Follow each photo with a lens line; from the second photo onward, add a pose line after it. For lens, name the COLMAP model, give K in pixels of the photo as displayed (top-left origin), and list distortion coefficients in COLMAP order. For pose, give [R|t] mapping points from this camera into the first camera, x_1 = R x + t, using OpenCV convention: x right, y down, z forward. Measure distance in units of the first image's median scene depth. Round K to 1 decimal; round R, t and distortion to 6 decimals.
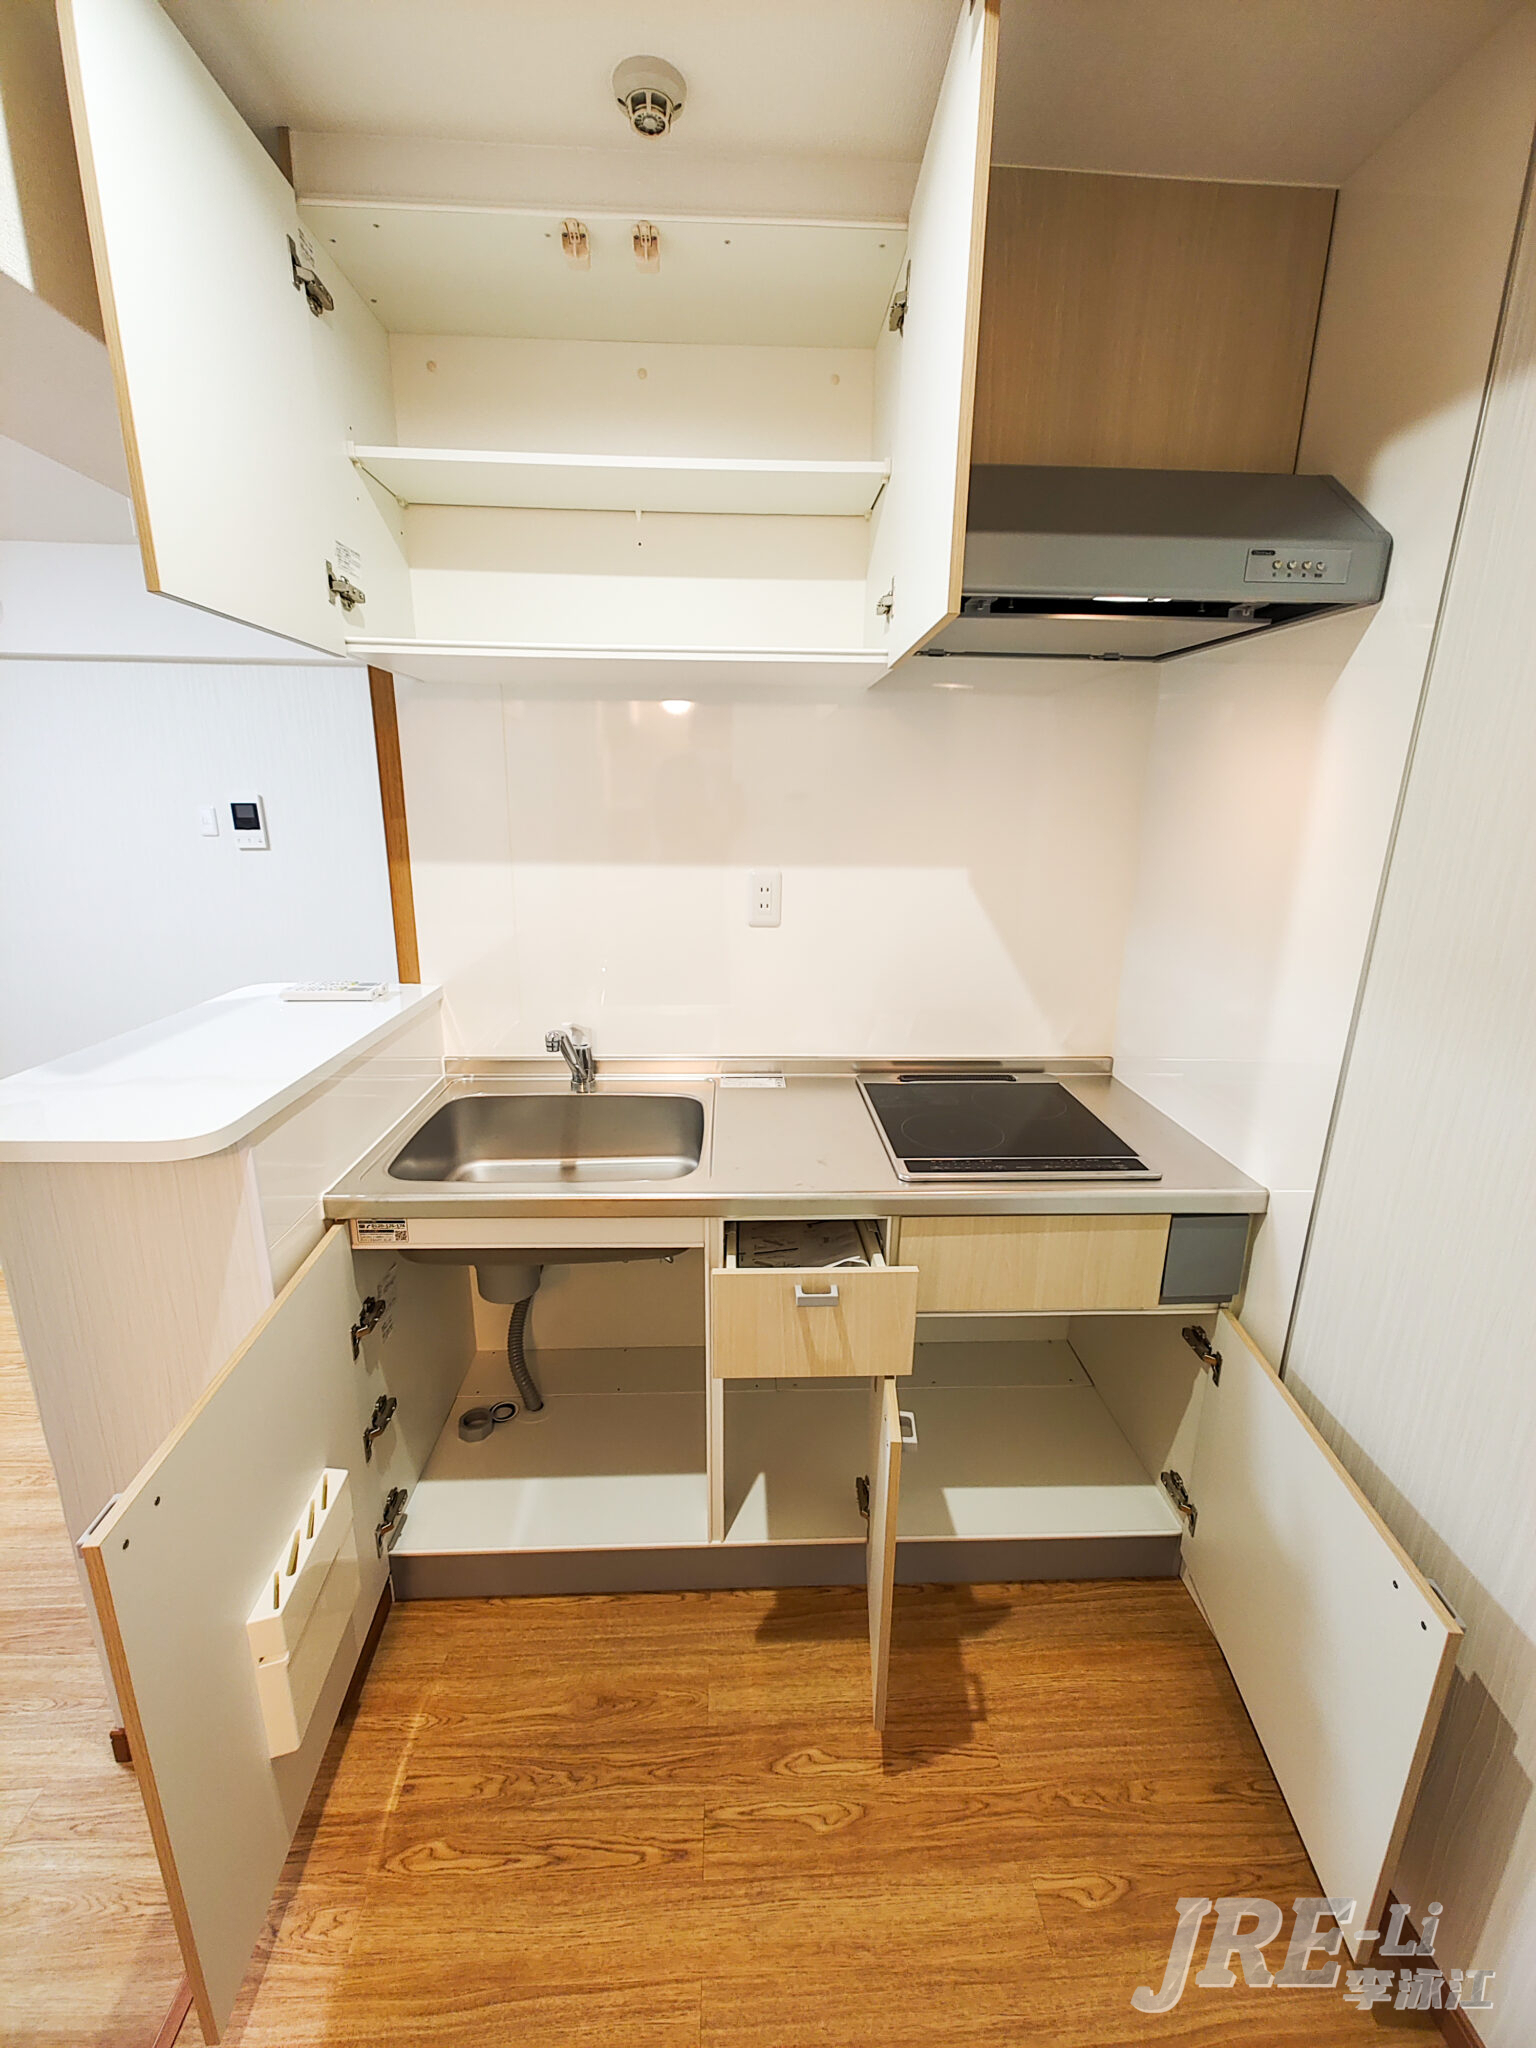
lens RADIAL K [[835.8, 0, 765.6], [0, 835.8, 1011.9], [0, 0, 1]] dist [-0.000950, -0.000120]
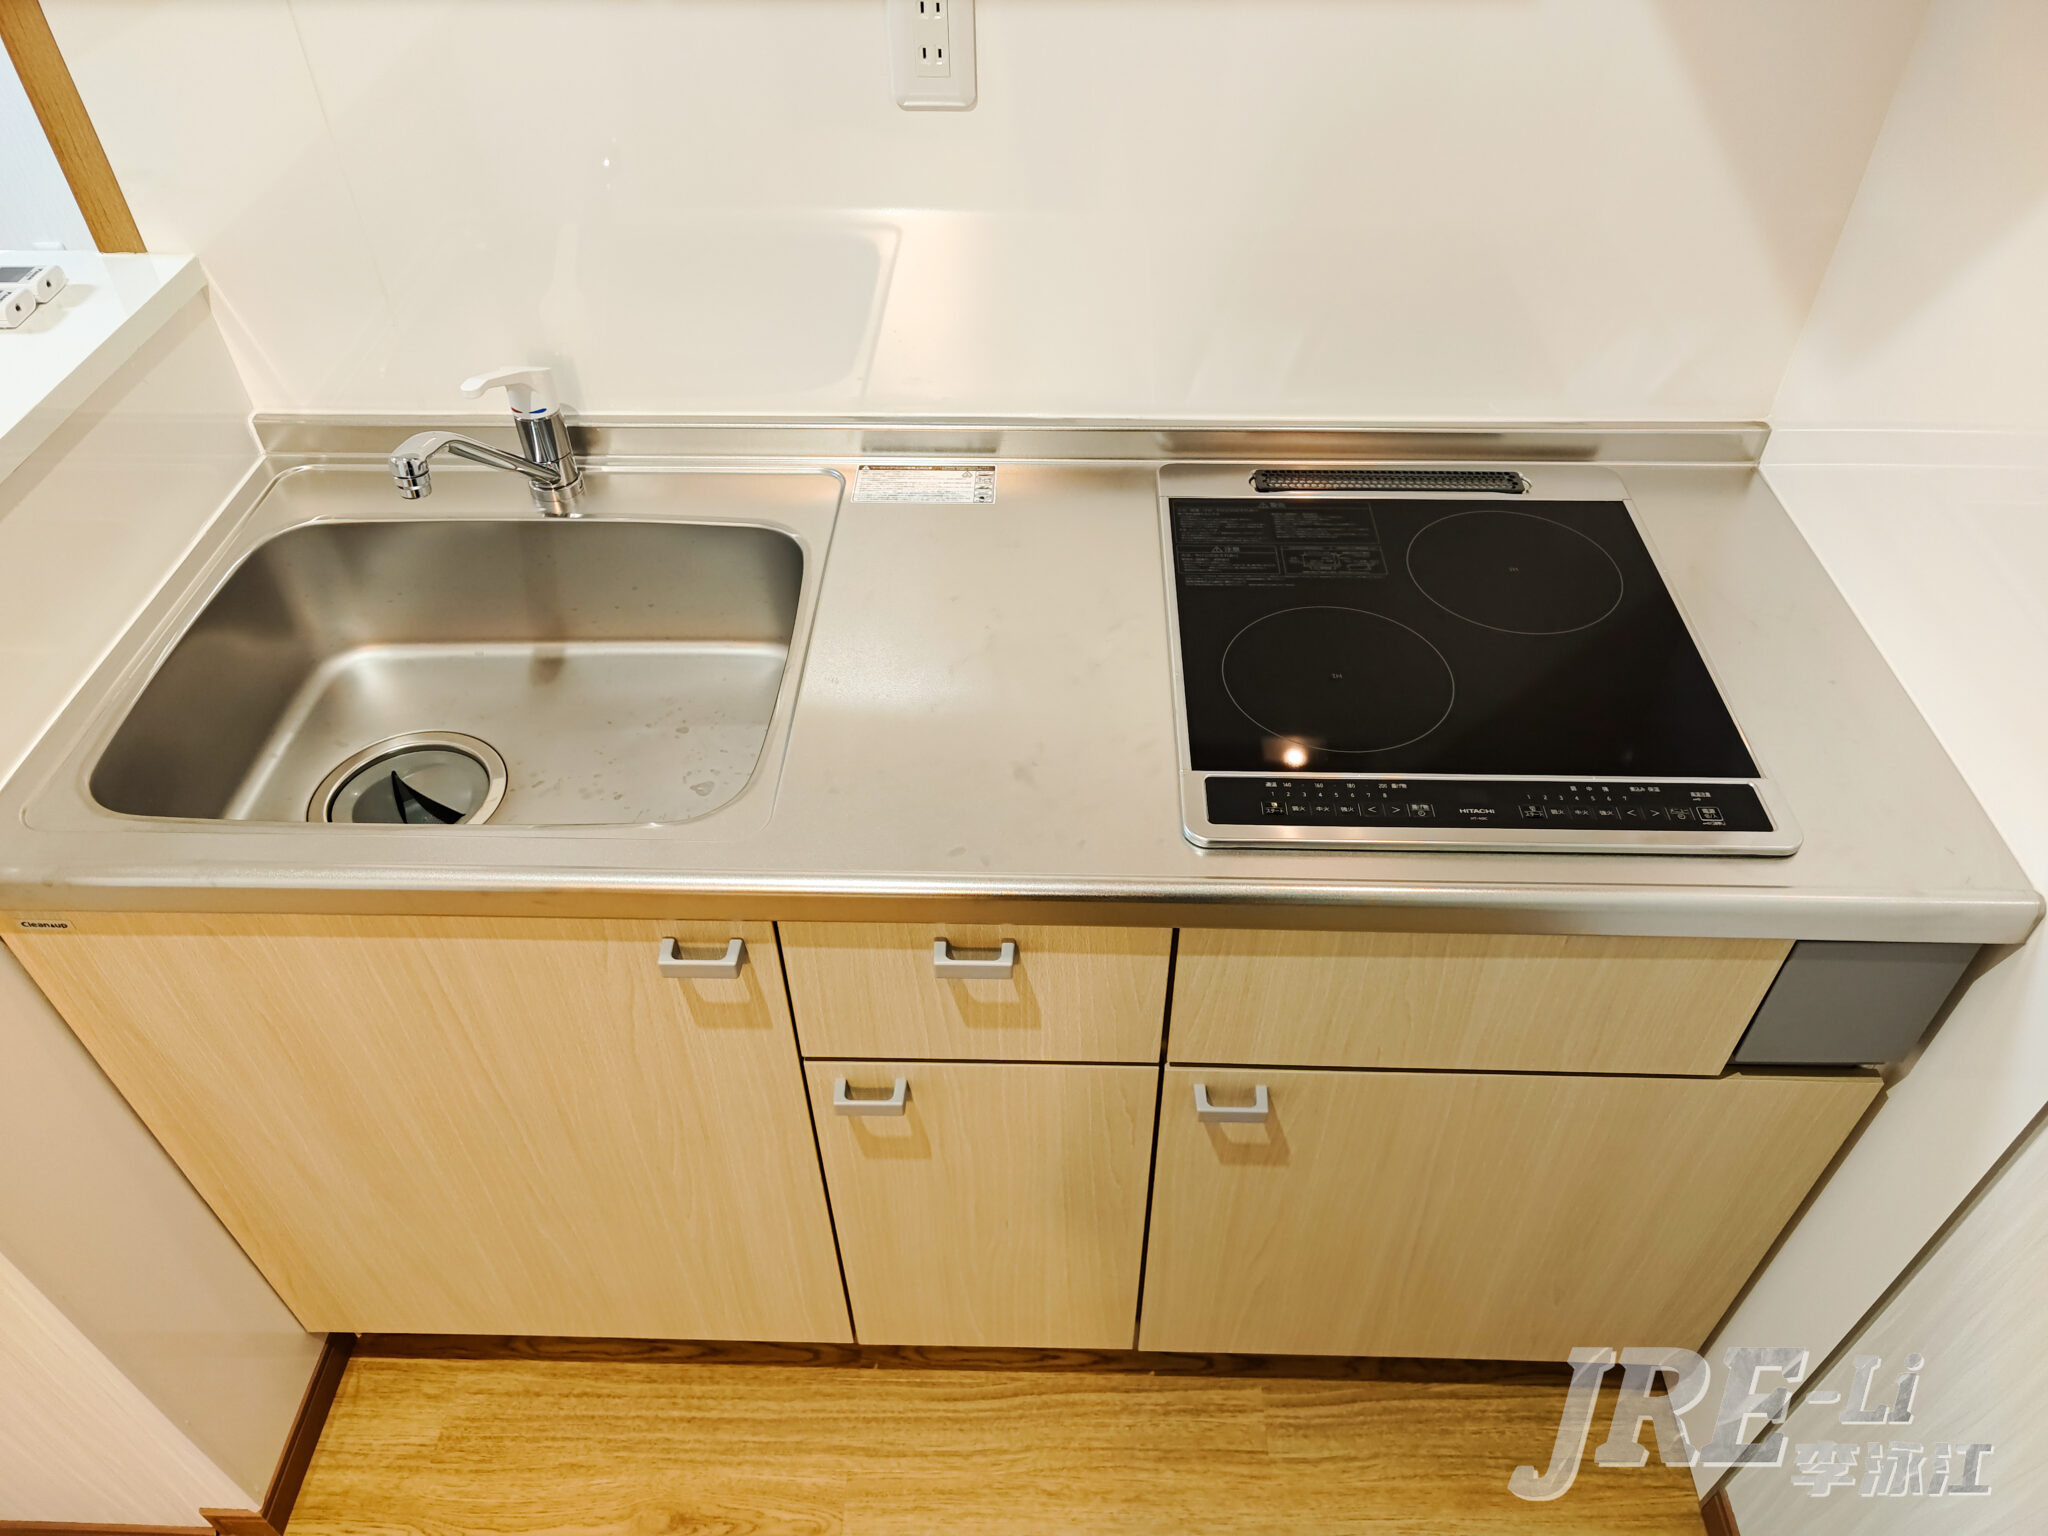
lens RADIAL K [[1397.2, 0, 1024.7], [0, 1397.2, 778.5], [0, 0, 1]] dist [0.009911, -0.004237]
pose [[0.997309, 0.031409, -0.066239, 0.113877], [0.004424, 0.876133, 0.482050, -0.173546], [0.073175, -0.481046, 0.873636, 0.332000]]
